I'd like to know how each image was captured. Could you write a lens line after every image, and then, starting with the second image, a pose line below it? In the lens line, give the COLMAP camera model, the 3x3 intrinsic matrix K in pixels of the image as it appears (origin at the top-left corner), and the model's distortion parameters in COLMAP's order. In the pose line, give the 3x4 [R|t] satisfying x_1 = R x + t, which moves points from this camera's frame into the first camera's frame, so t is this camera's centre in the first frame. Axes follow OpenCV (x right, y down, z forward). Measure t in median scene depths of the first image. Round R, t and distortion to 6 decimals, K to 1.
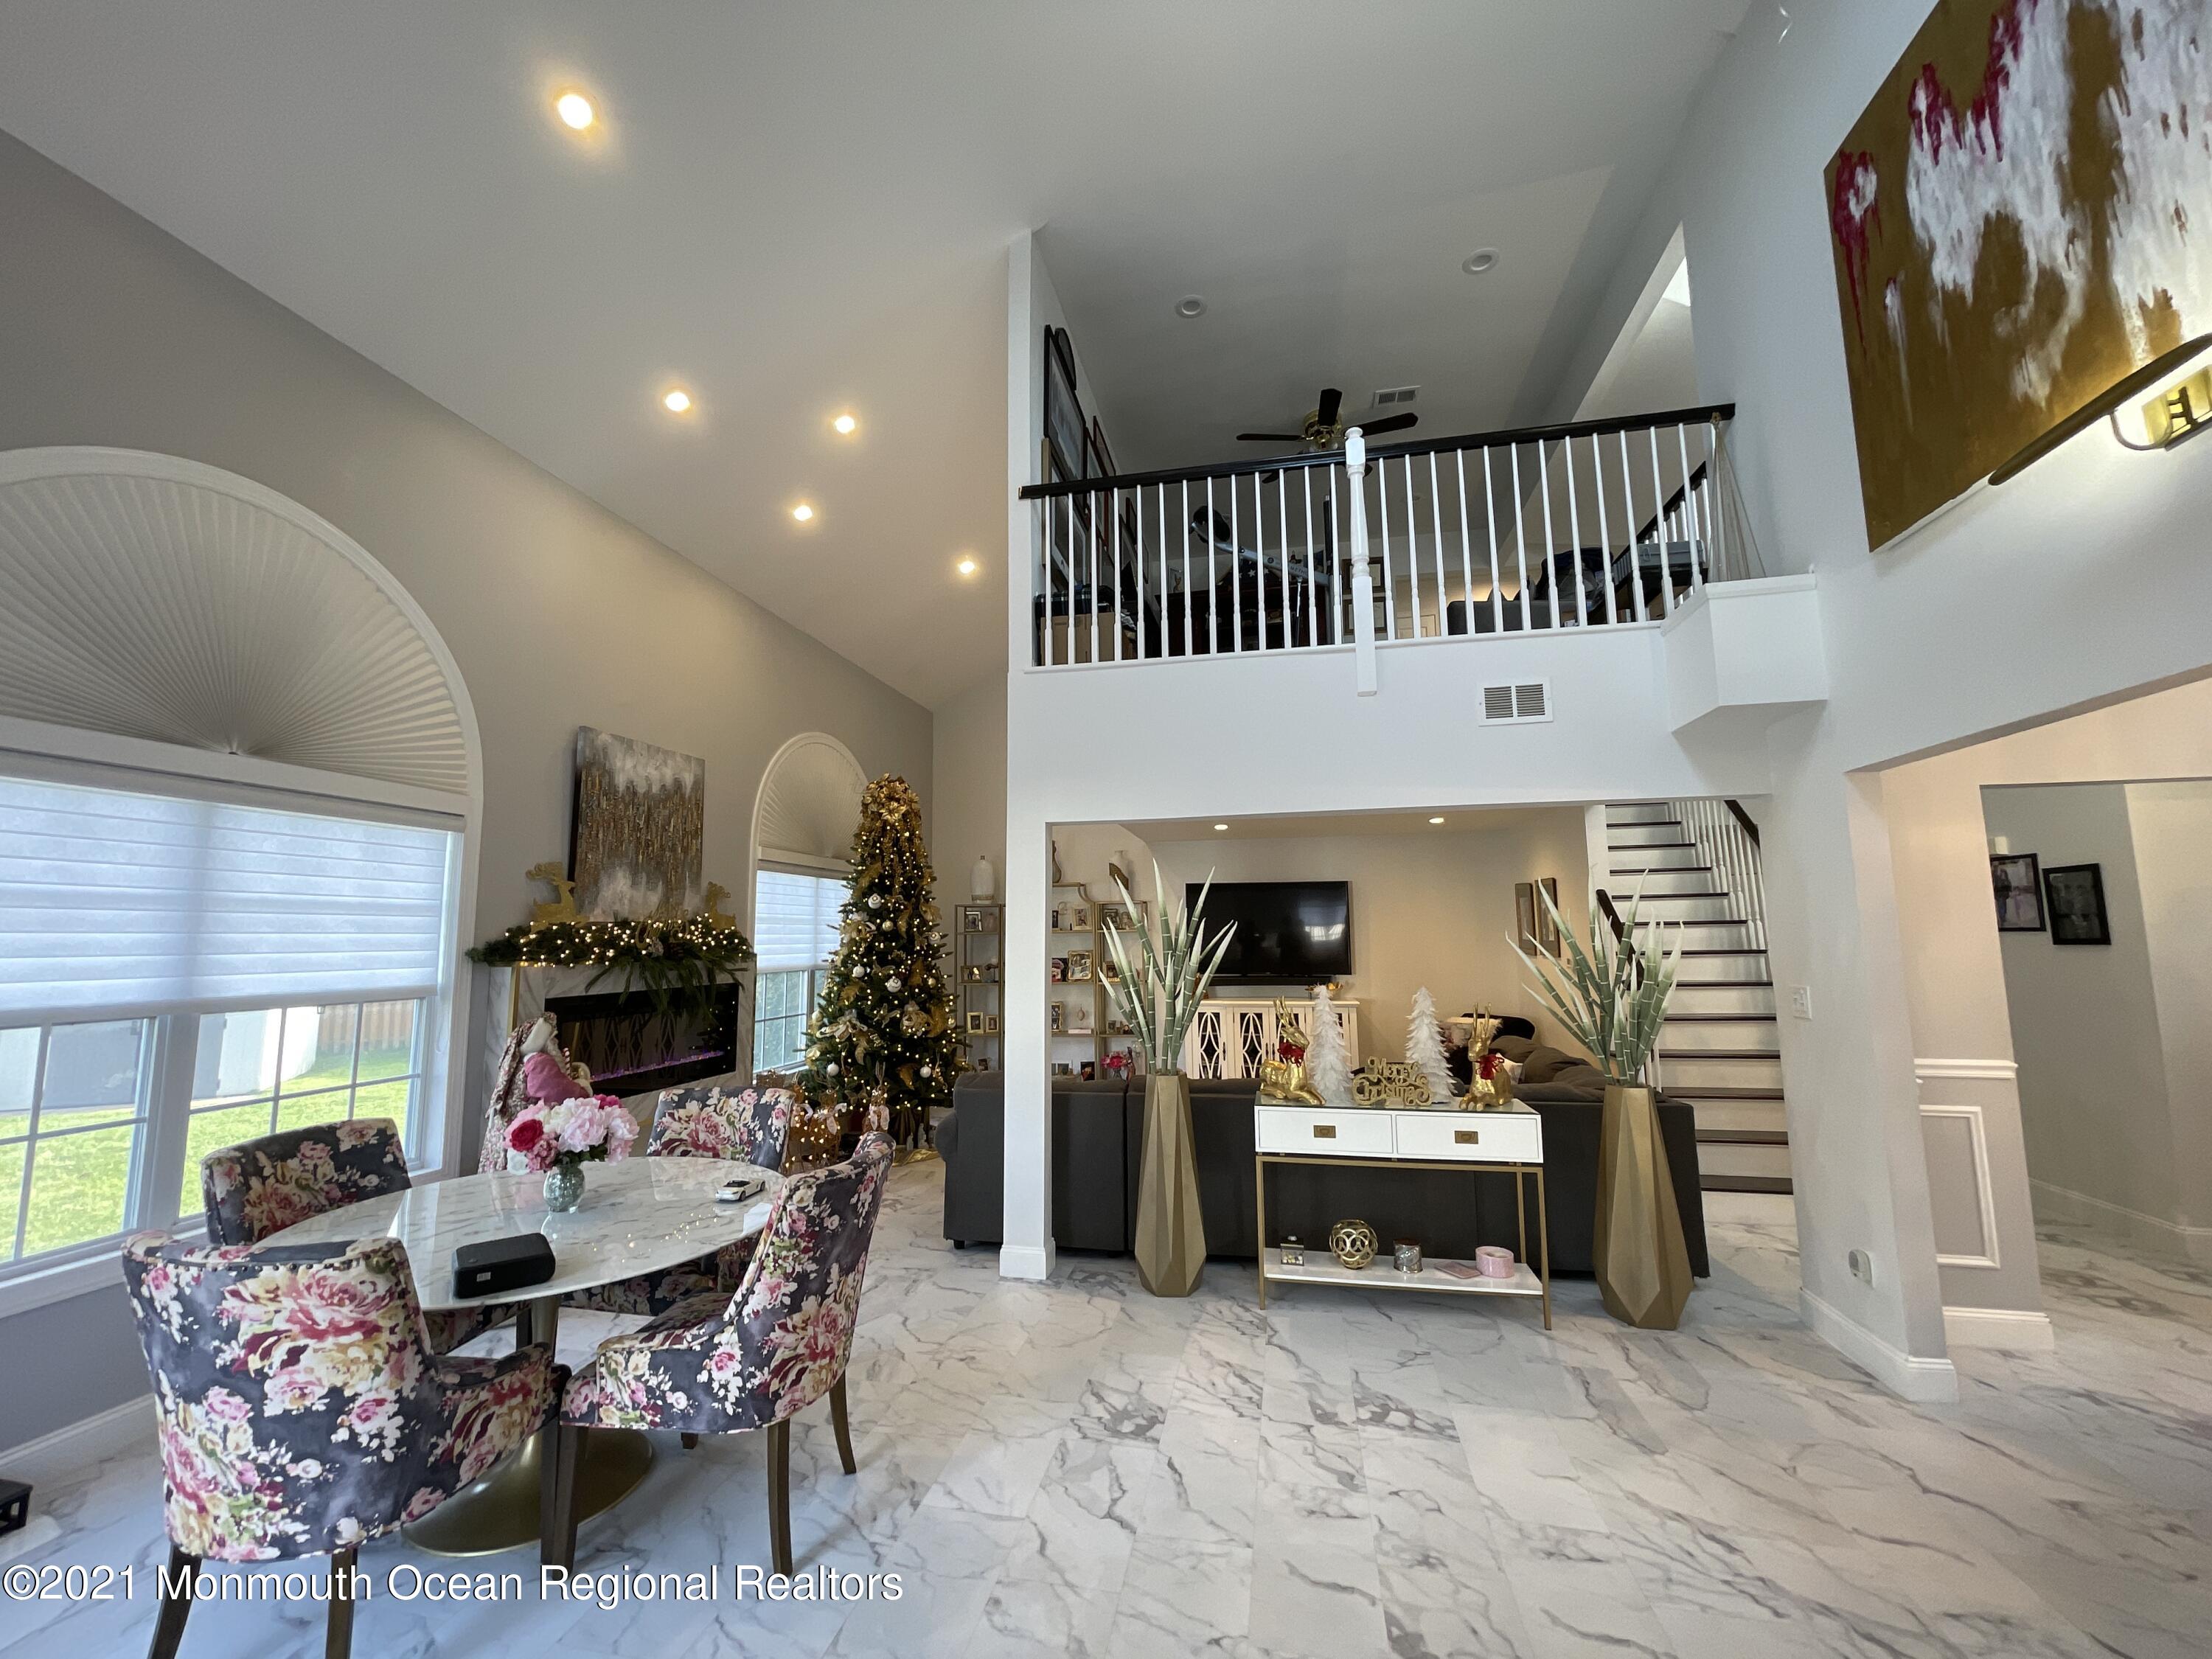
lens RADIAL K [[885.3, 0, 1097.7], [0, 885.3, 832.8], [0, 0, 1]] dist [-0.003917, 0.000102]
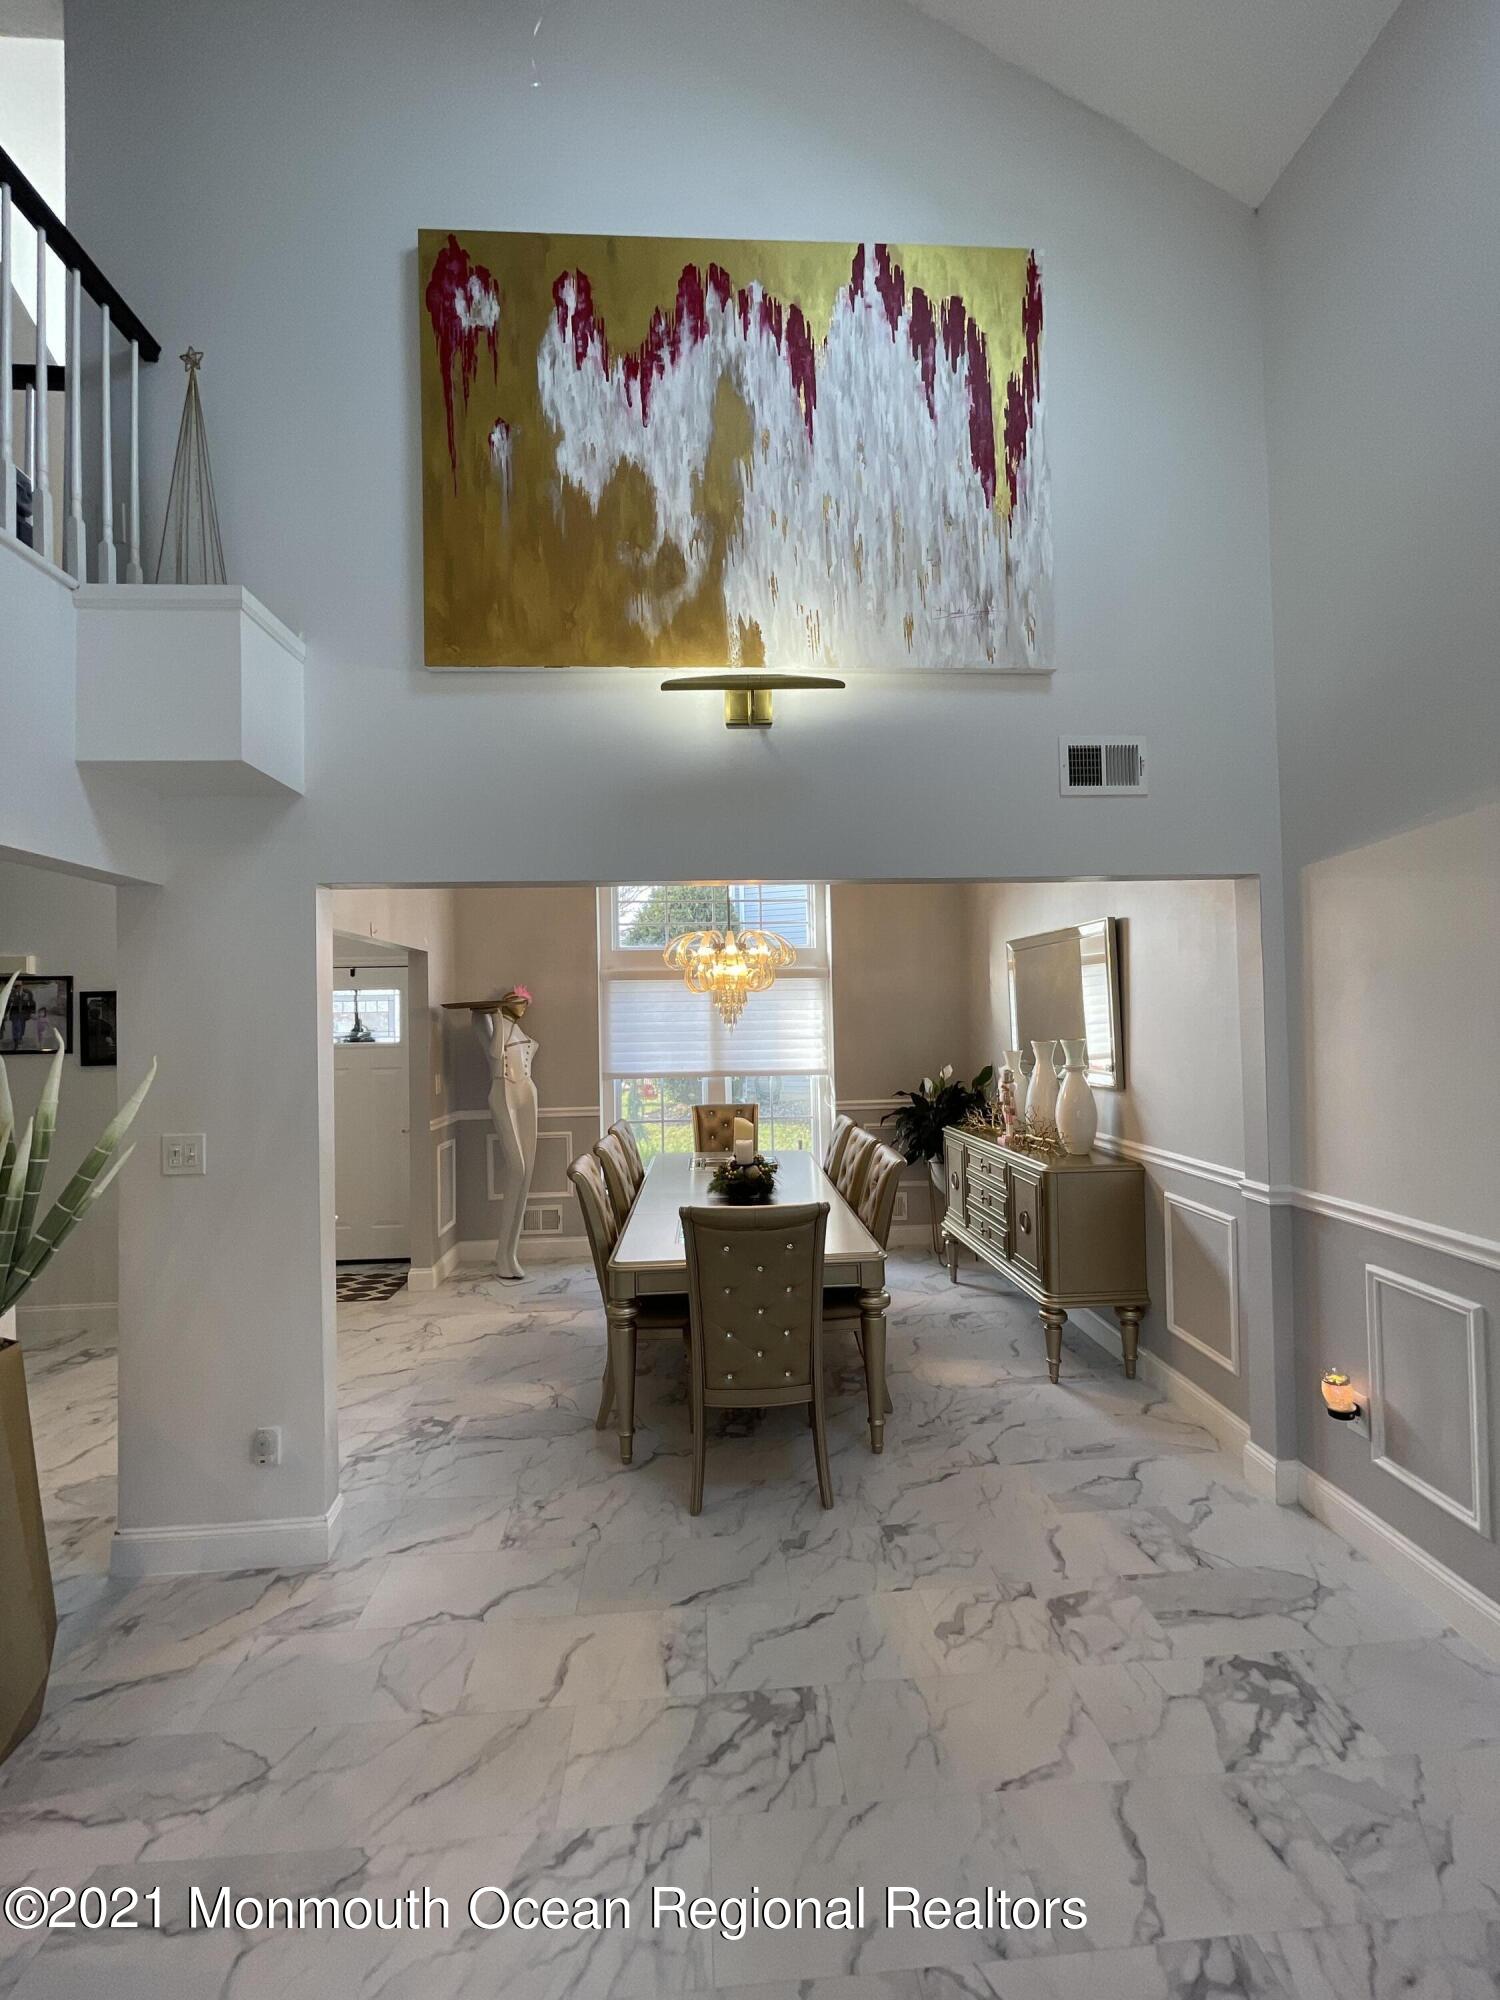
lens RADIAL K [[800.4, 0, 745.7], [0, 800.4, 1000.1], [0, 0, 1]] dist [-0.003917, 0.000102]
pose [[-0.270998, 0.036631, 0.961883, -0.030917], [-0.091102, 0.993814, -0.063514, 0.057583], [-0.958259, -0.104842, -0.265984, 0.759483]]
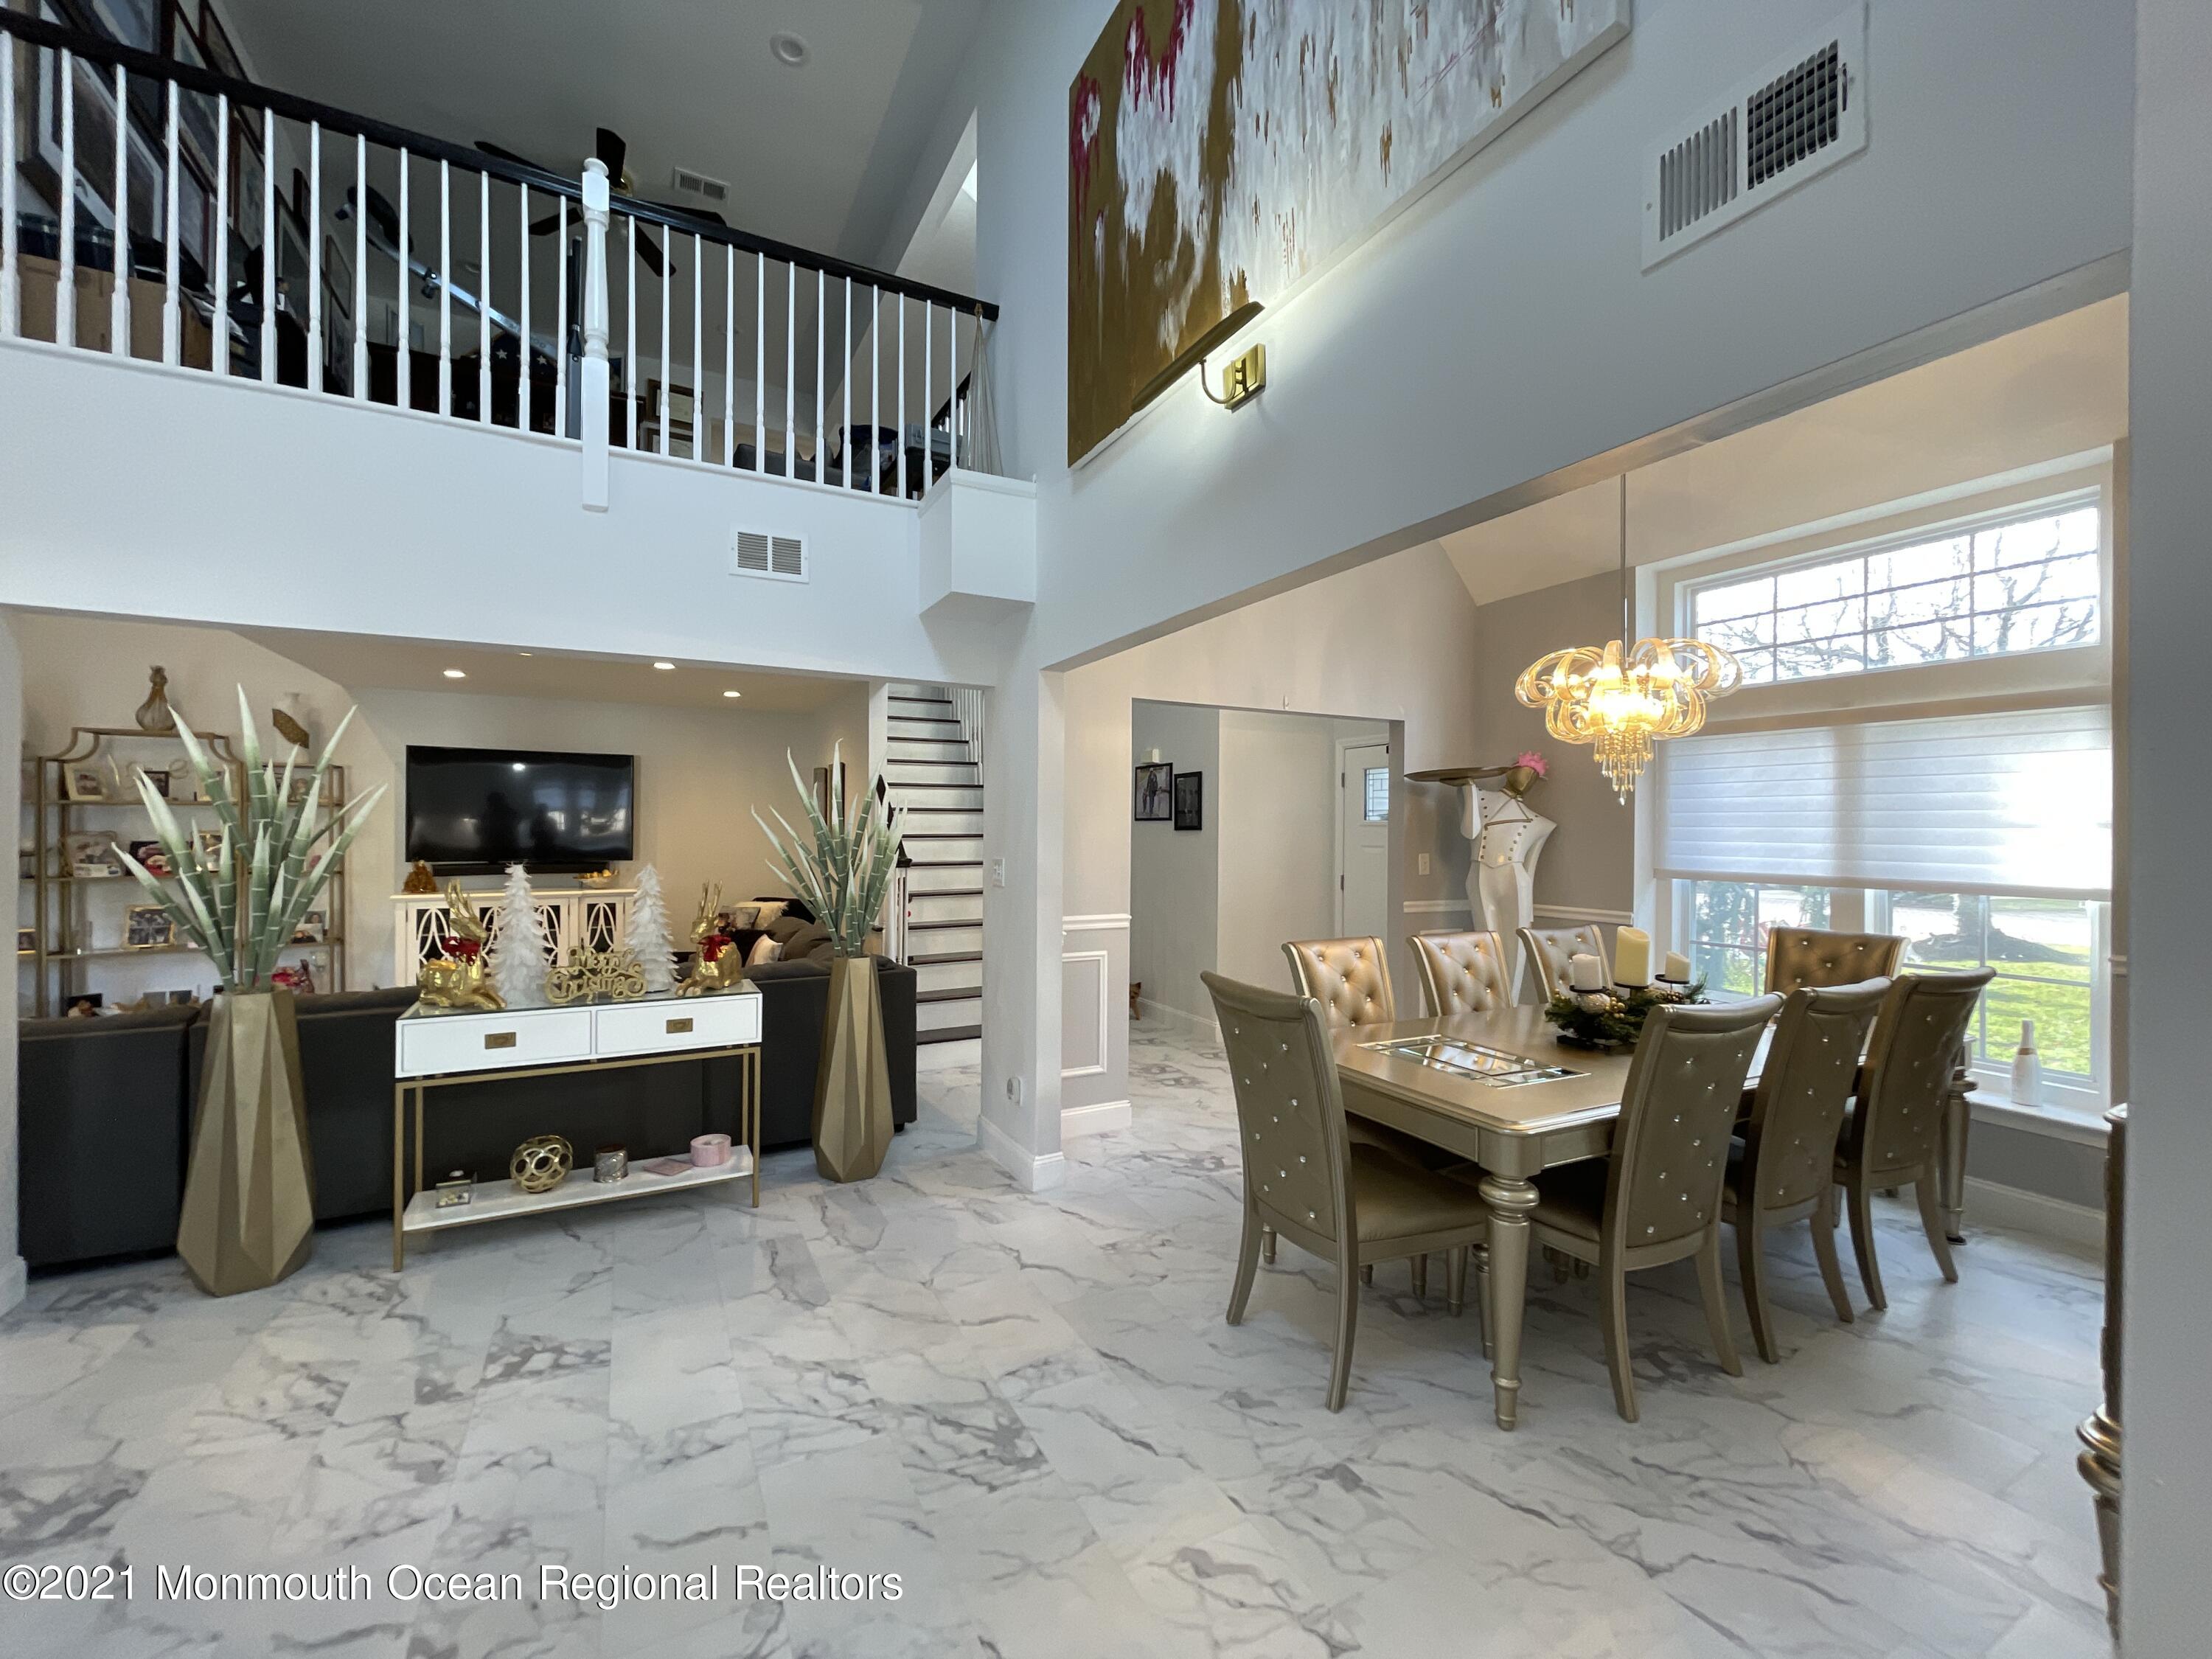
lens RADIAL K [[885.3, 0, 1089.2], [0, 885.3, 829.0], [0, 0, 1]] dist [-0.003917, 0.000102]
pose [[0.767593, 0.014269, 0.640778, 0.167365], [-0.088553, 0.992525, 0.083976, 0.032704], [-0.634790, -0.121202, 0.763119, 0.069030]]
